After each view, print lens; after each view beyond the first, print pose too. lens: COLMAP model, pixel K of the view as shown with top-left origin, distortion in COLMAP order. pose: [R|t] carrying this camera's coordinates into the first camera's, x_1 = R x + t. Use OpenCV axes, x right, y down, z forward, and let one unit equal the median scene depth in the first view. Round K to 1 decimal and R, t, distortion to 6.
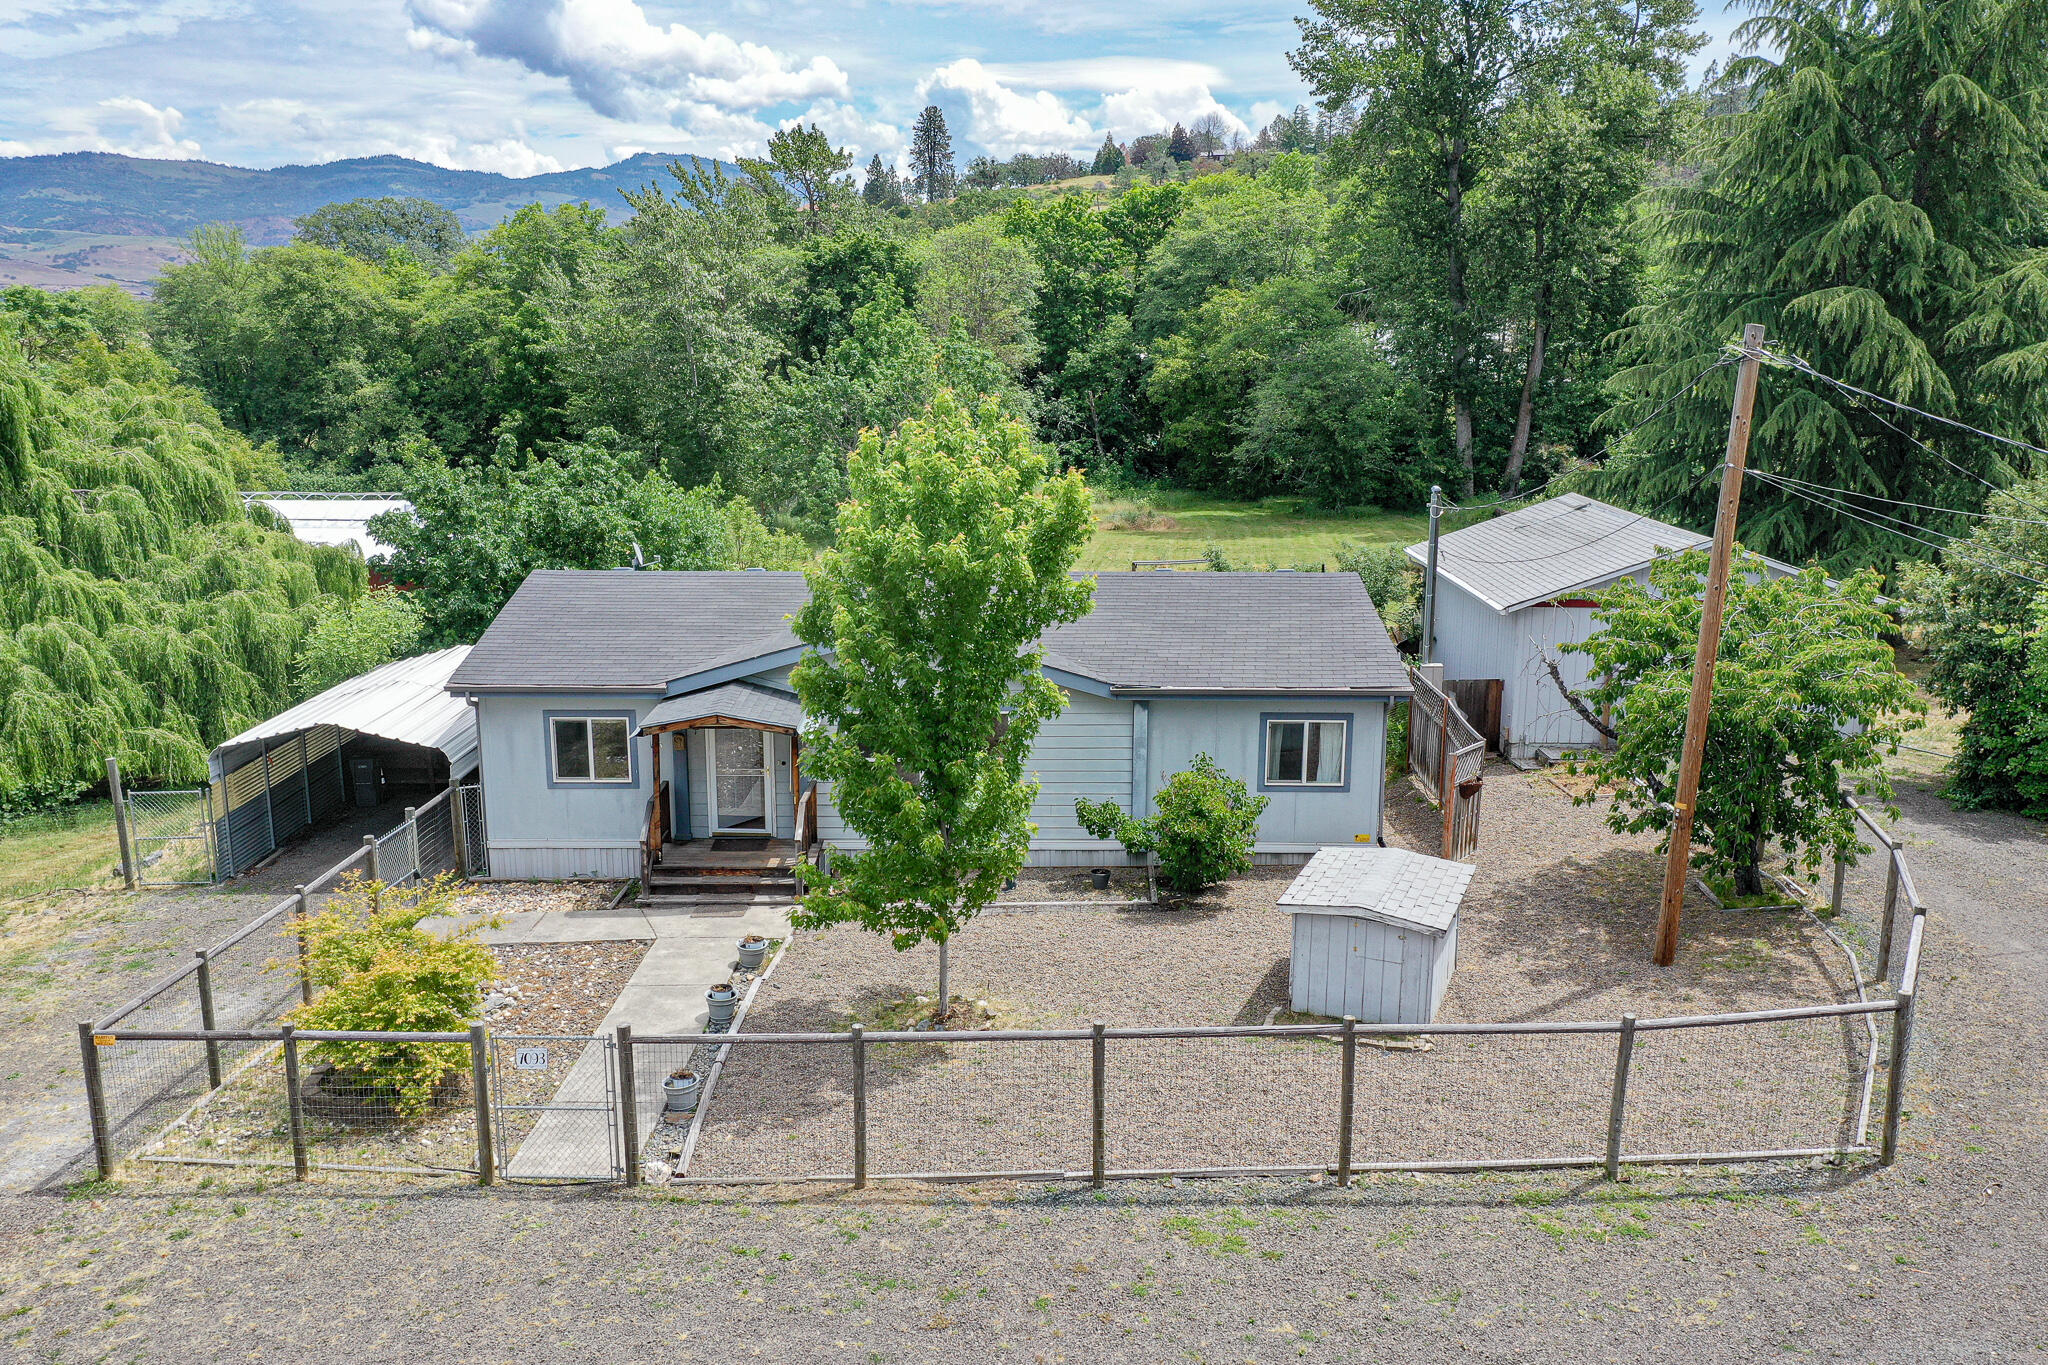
lens RADIAL K [[1615.0, 0, 1024.0], [0, 1615.0, 682.5], [0, 0, 1]] dist [0.008741, 0.000935]
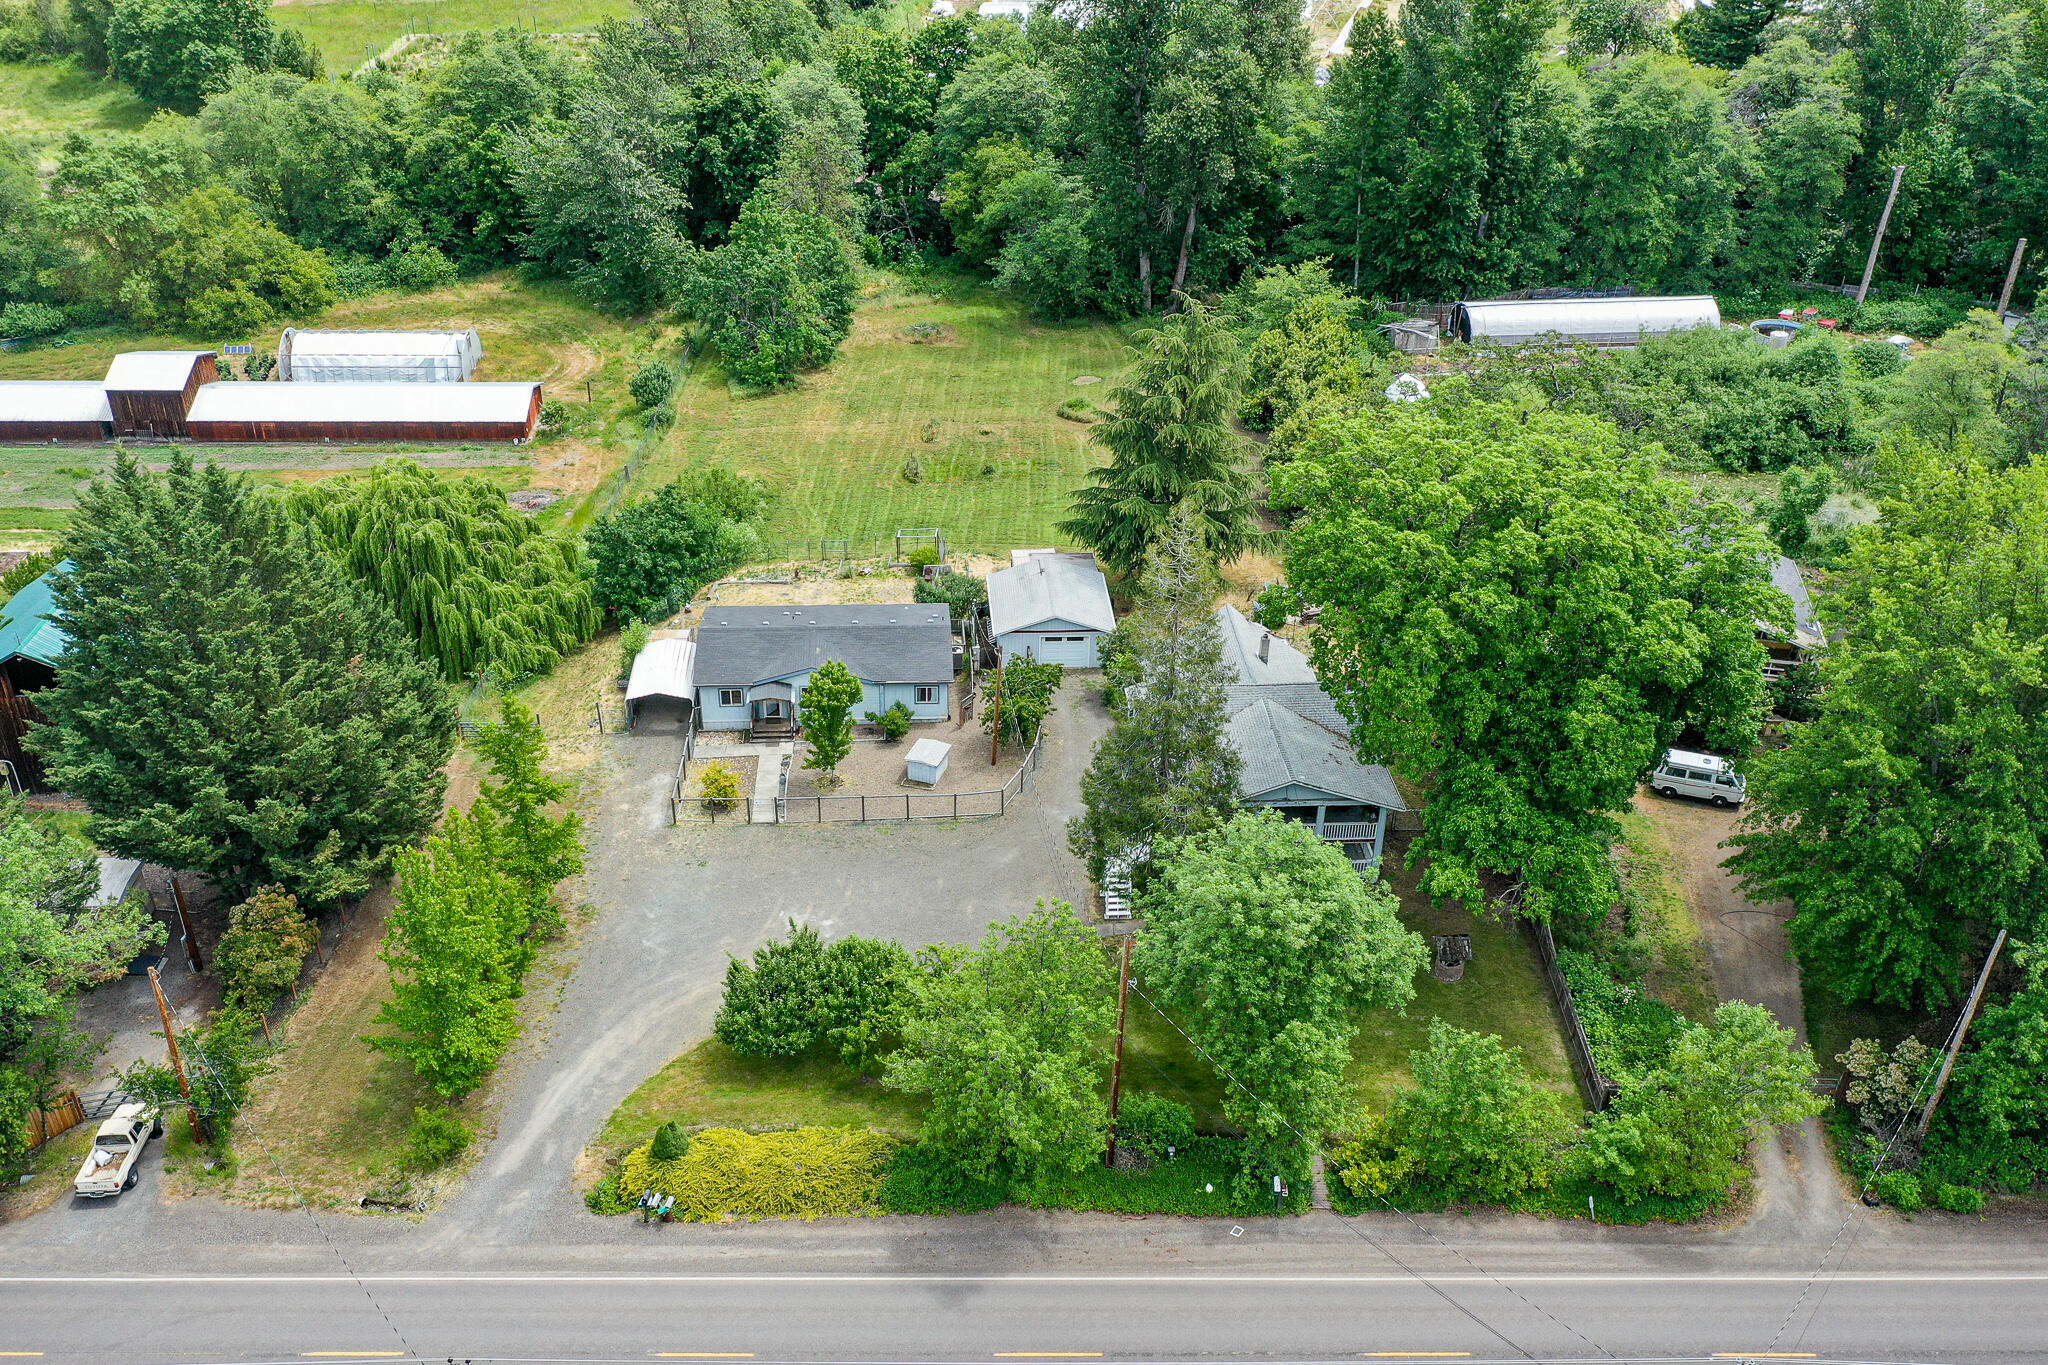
lens RADIAL K [[1615.0, 0, 1024.0], [0, 1615.0, 682.5], [0, 0, 1]] dist [0.008741, 0.000935]
pose [[0.995831, -0.023757, 0.088065, 0.014054], [-0.004756, 0.950650, 0.310230, -0.225446], [-0.091089, -0.309355, 0.946574, -0.502139]]
